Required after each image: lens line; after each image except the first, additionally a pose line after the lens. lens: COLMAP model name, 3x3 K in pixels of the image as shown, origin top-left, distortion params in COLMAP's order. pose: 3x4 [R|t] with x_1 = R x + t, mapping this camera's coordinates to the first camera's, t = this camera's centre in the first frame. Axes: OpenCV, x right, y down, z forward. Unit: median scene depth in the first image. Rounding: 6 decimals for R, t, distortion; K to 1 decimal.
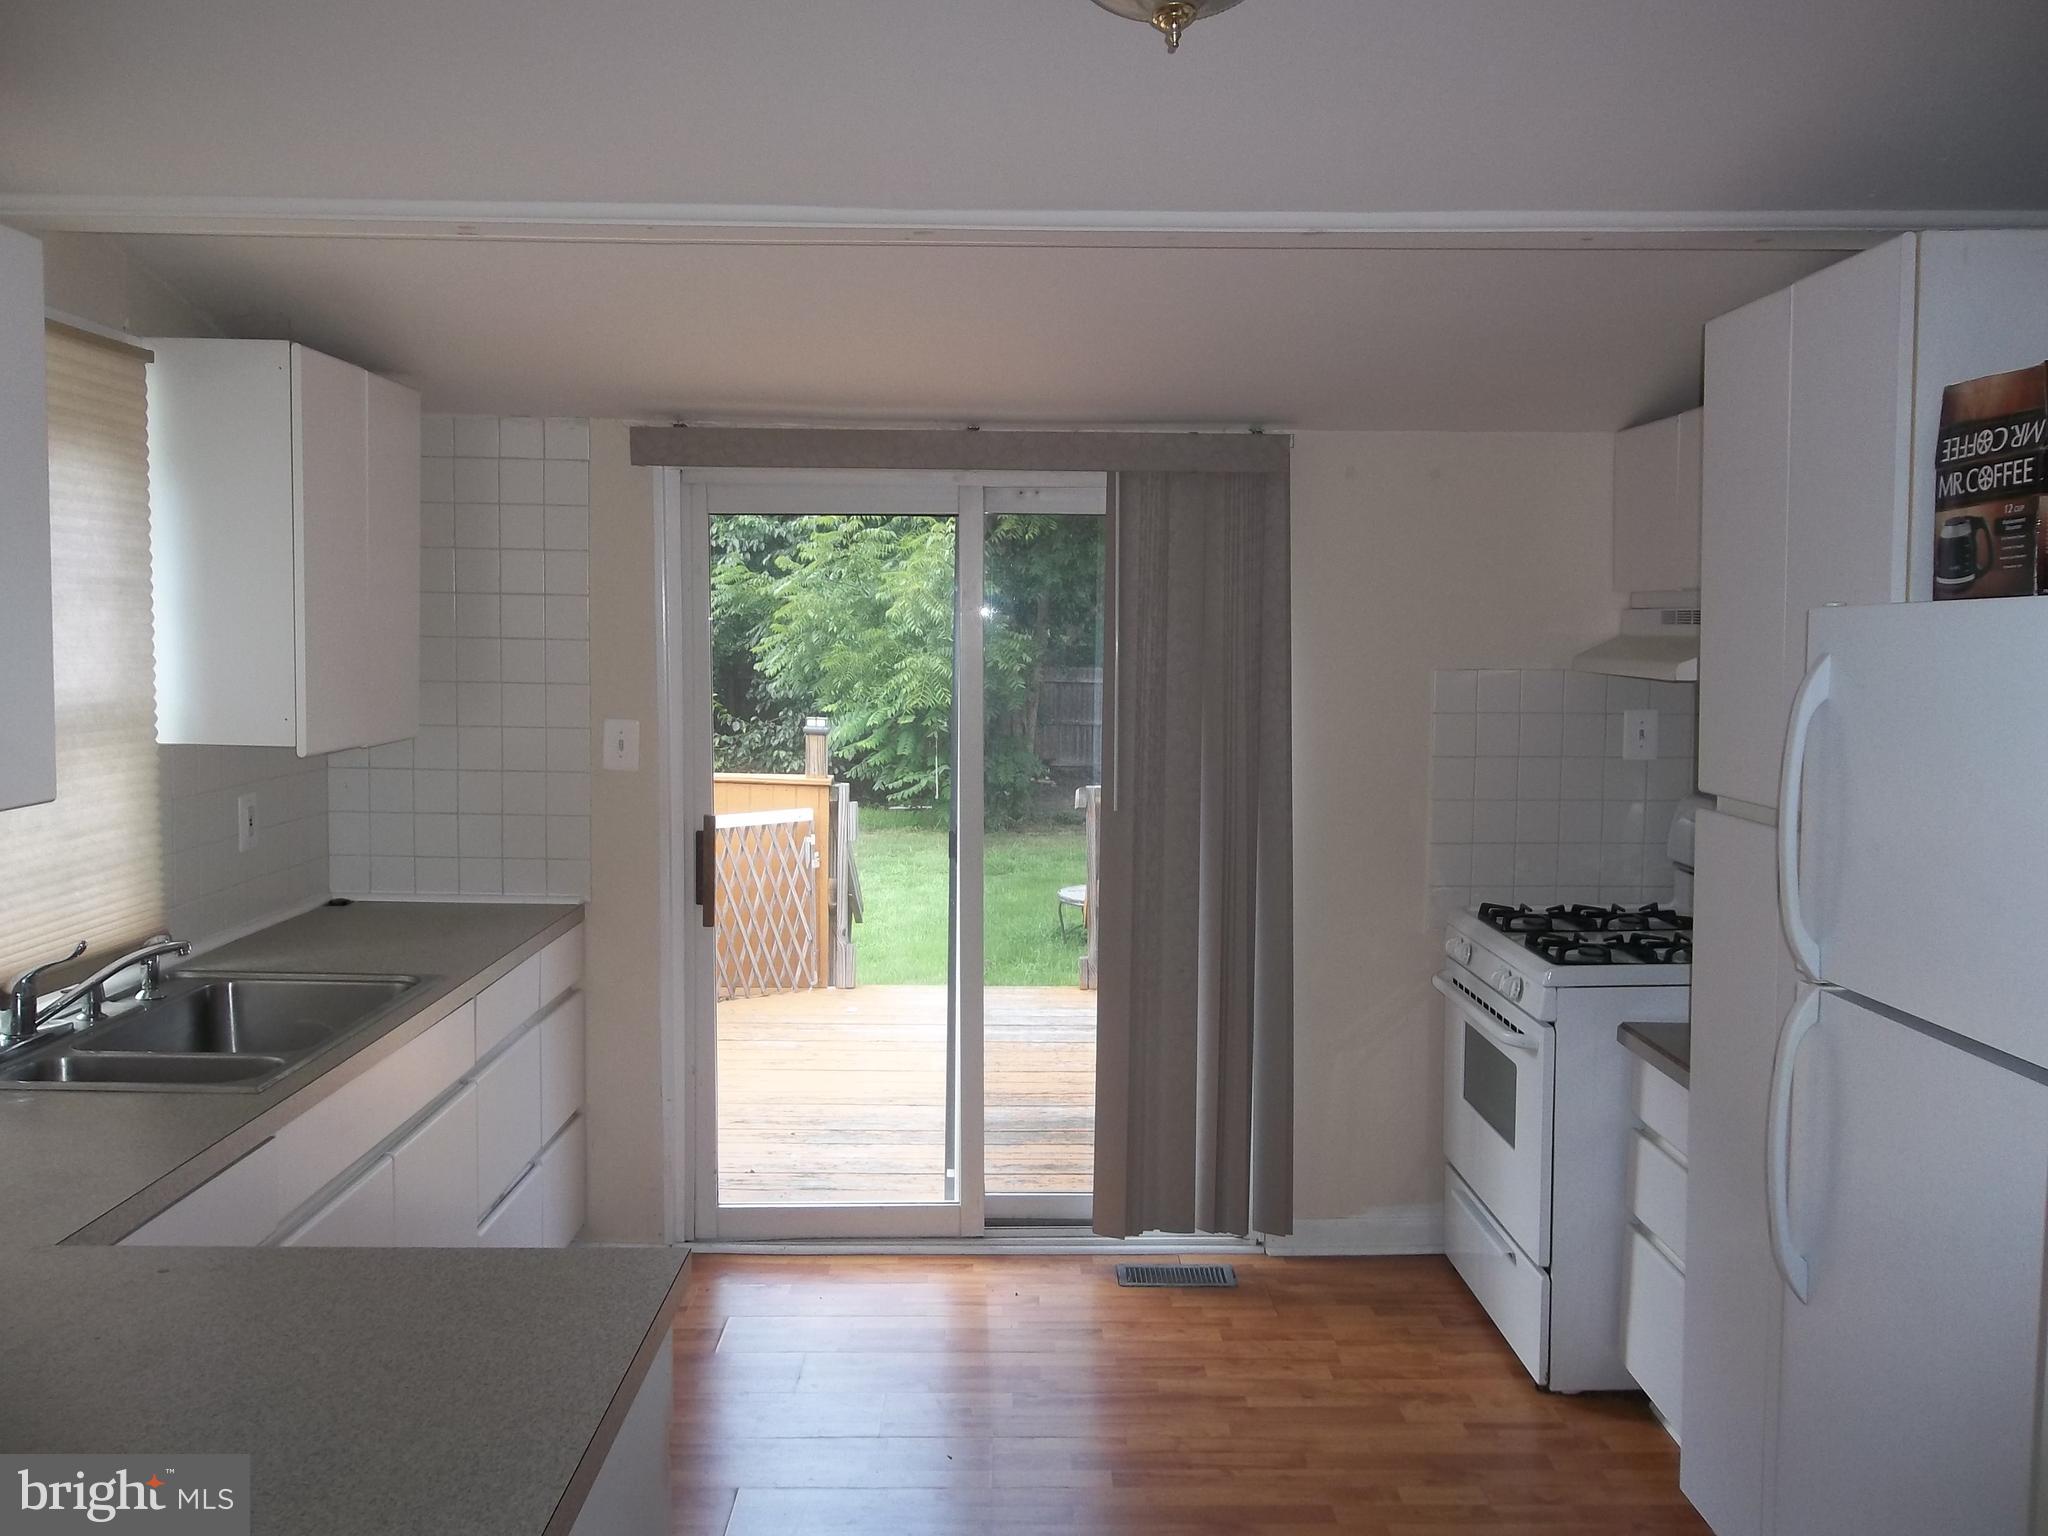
lens RADIAL K [[1684.9, 0, 1024.0], [0, 1684.9, 768.0], [0, 0, 1]] dist [-0.025910, 0.056053]
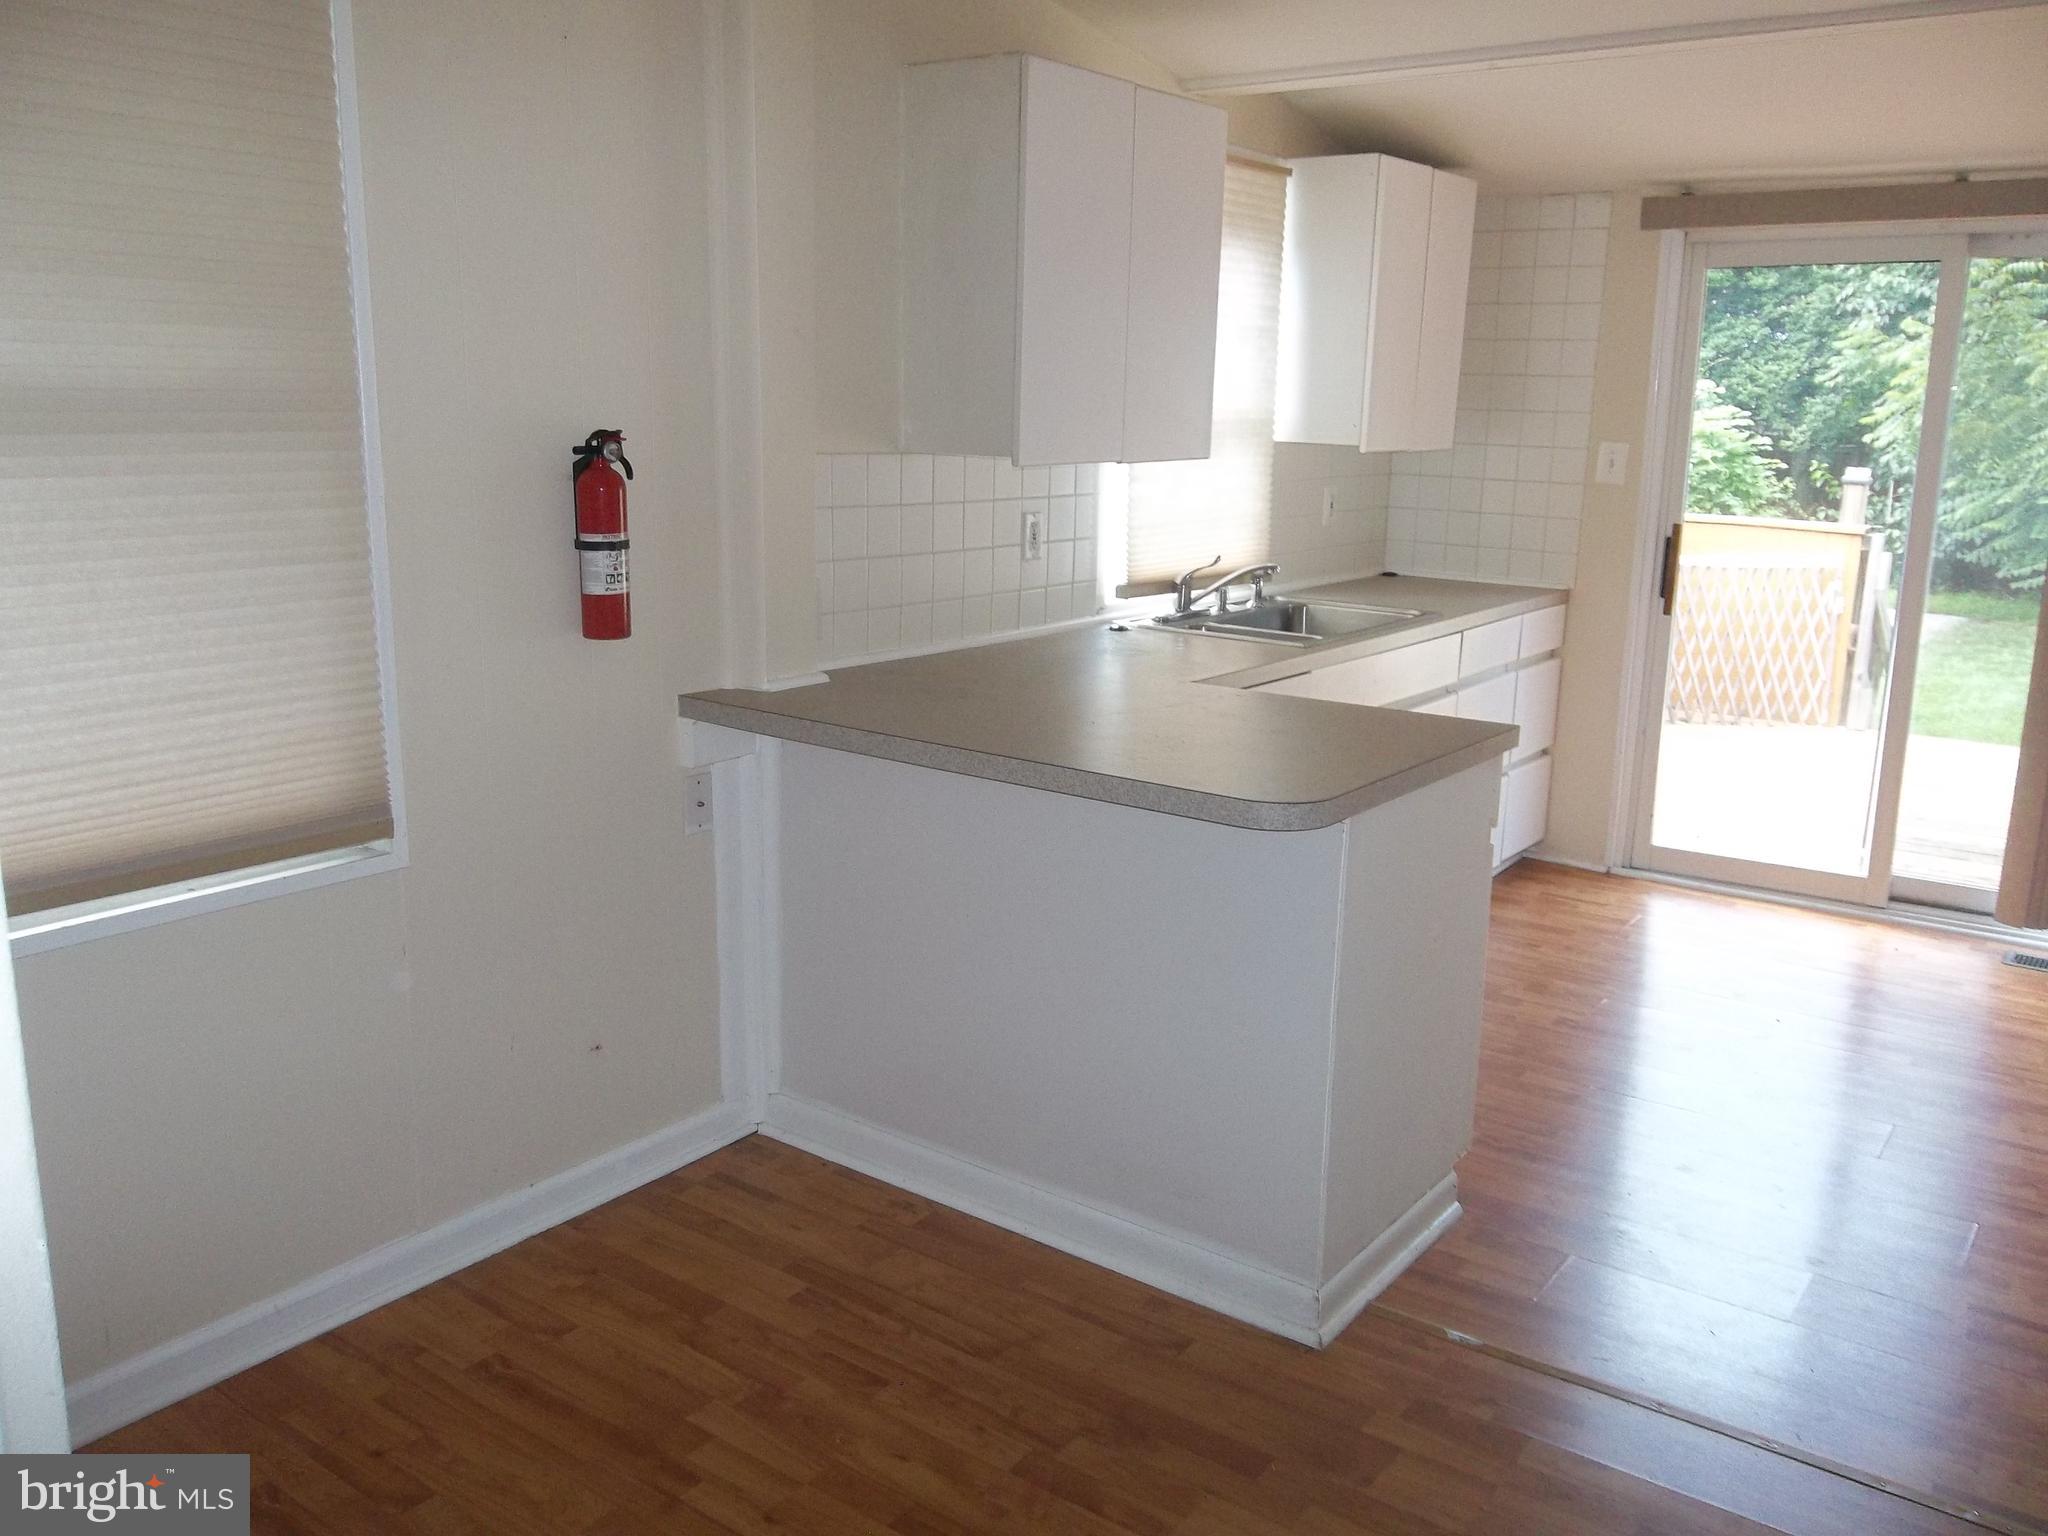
lens RADIAL K [[1684.9, 0, 1024.0], [0, 1684.9, 768.0], [0, 0, 1]] dist [-0.025910, 0.056053]
pose [[0.799767, 0.135386, -0.584845, 0.166619], [-0.058401, 0.987163, 0.148657, 0.048259], [0.597464, -0.084736, 0.797406, -0.263751]]
